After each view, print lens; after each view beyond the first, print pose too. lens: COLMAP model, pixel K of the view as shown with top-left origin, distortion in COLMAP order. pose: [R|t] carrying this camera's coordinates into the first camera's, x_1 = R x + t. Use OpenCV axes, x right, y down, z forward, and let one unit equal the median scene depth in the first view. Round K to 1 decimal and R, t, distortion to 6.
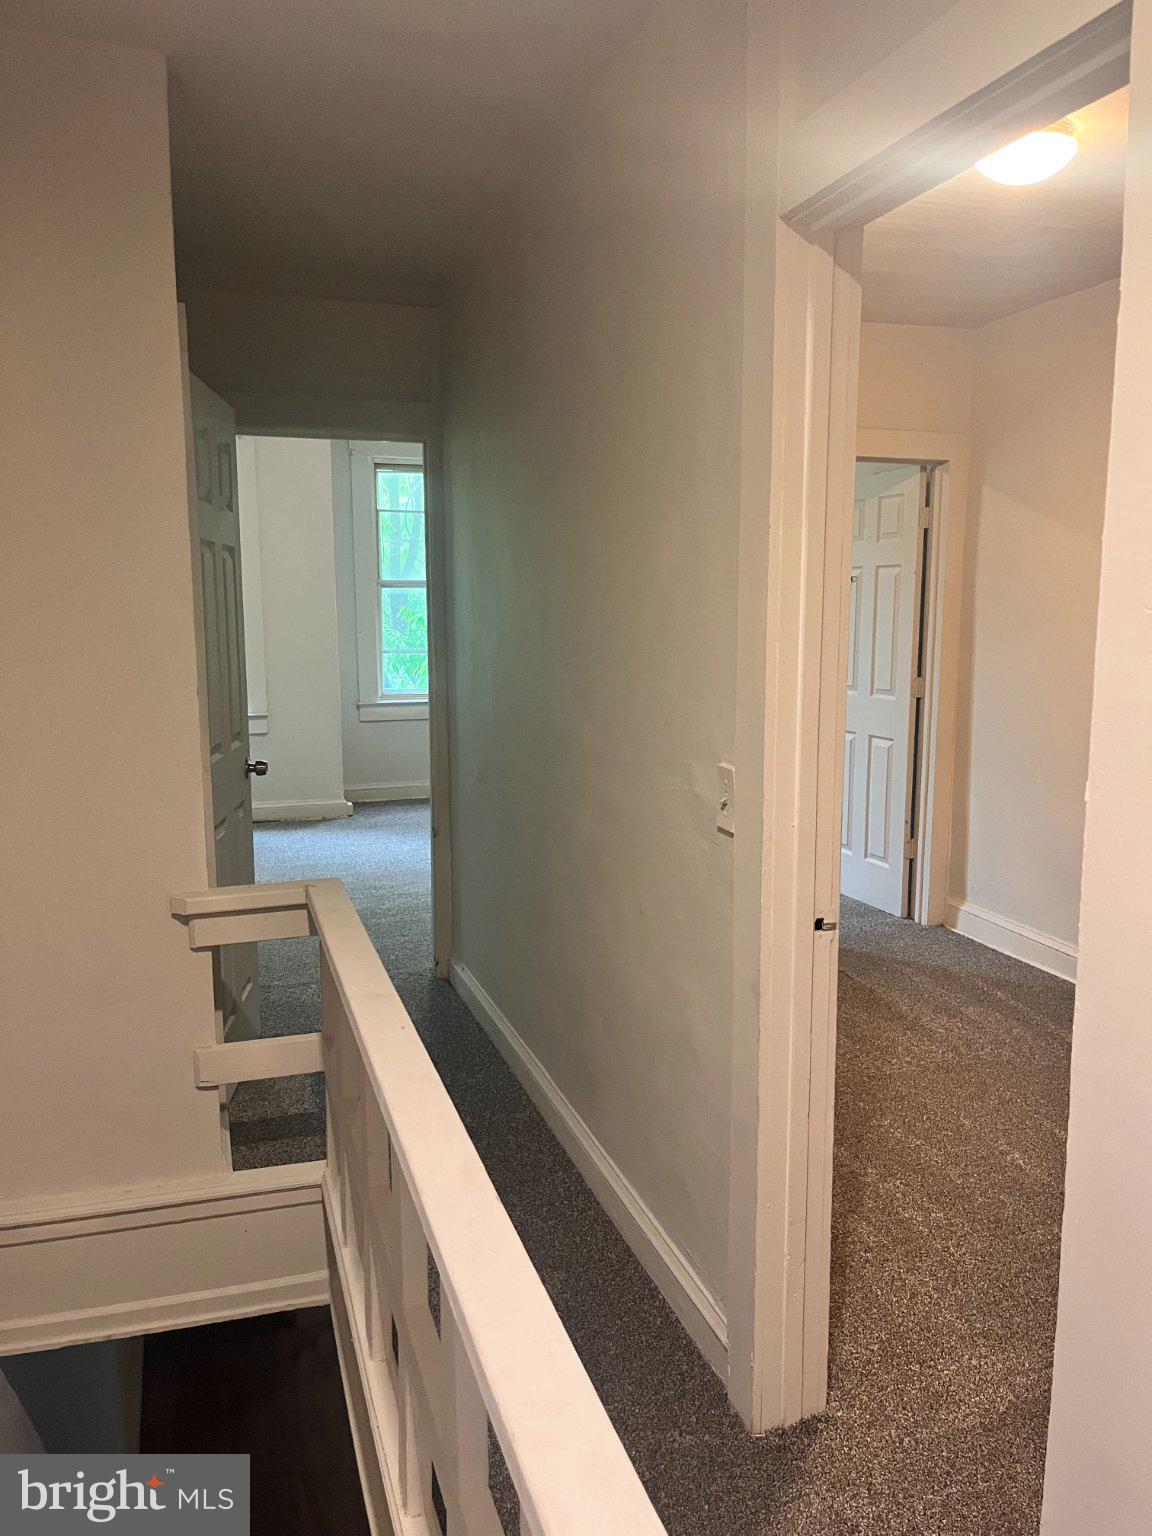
lens RADIAL K [[1172.3, 0, 575.3], [0, 1172.3, 774.6], [0, 0, 1]] dist [0.030421, -0.007267]
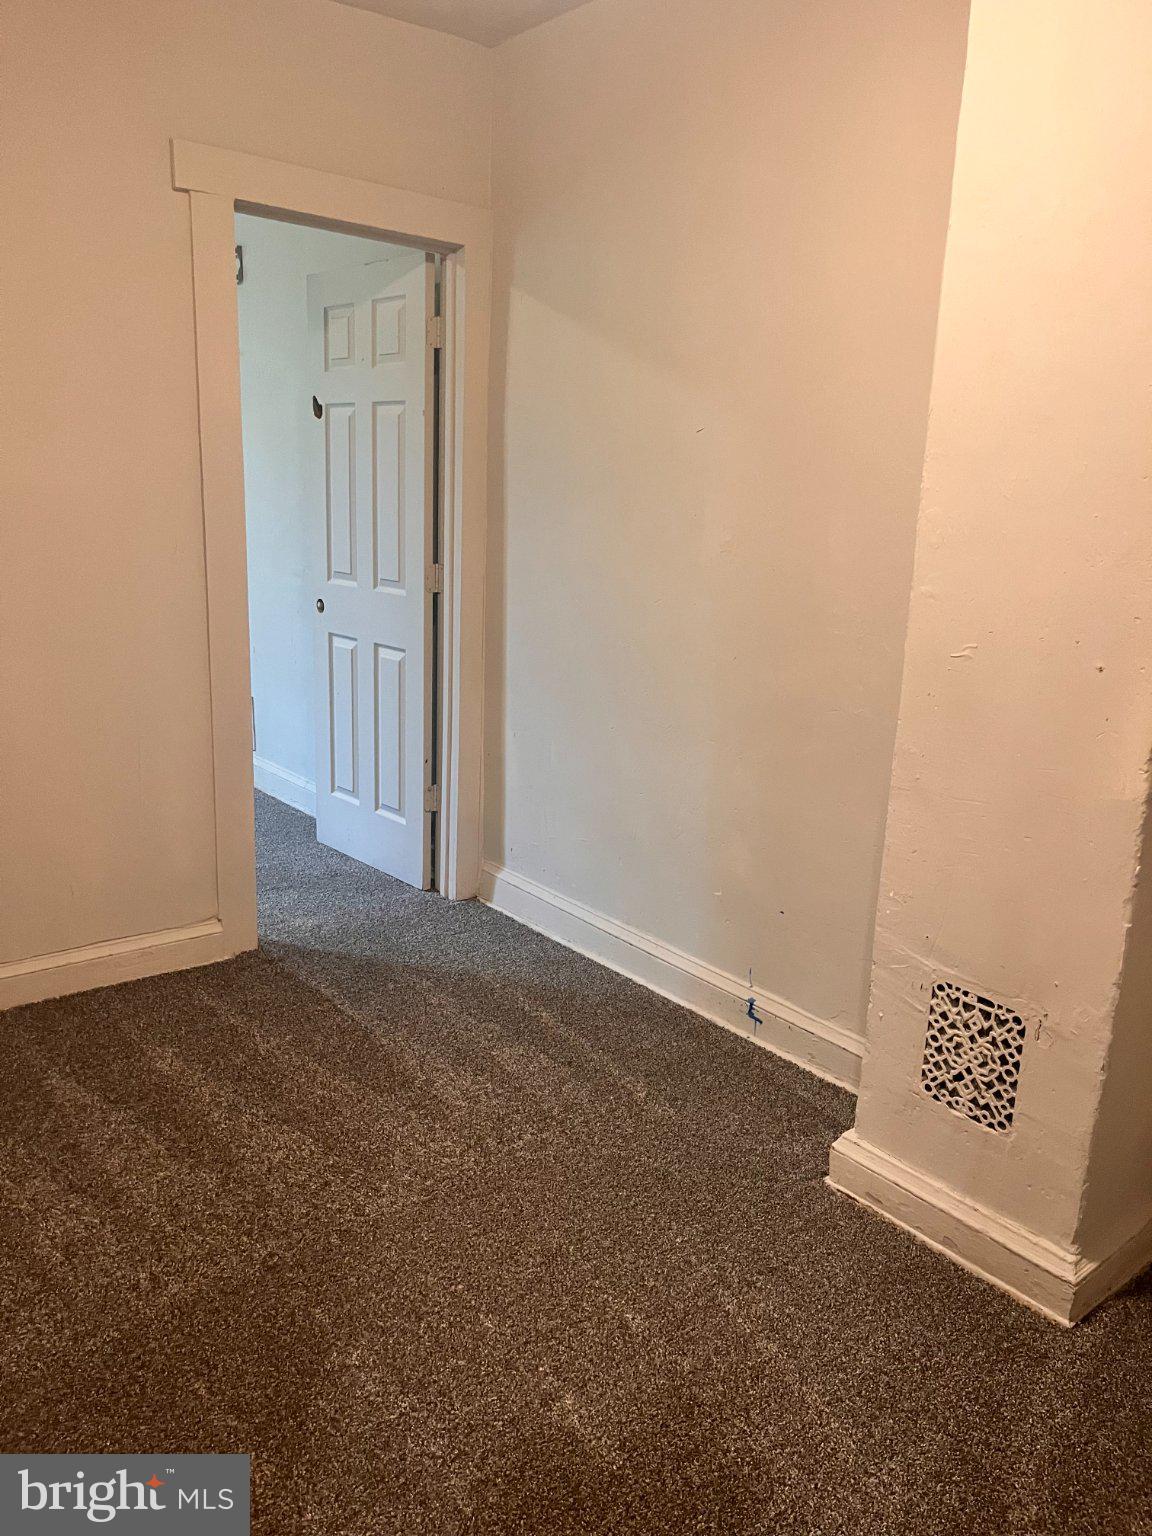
lens RADIAL K [[1172.3, 0, 579.1], [0, 1172.3, 767.9], [0, 0, 1]] dist [0.030421, -0.007267]
pose [[0.932518, -0.047609, 0.357971, 0.112007], [0.014833, 0.995485, 0.093756, -0.024591], [-0.360818, -0.082120, 0.929014, 0.292510]]
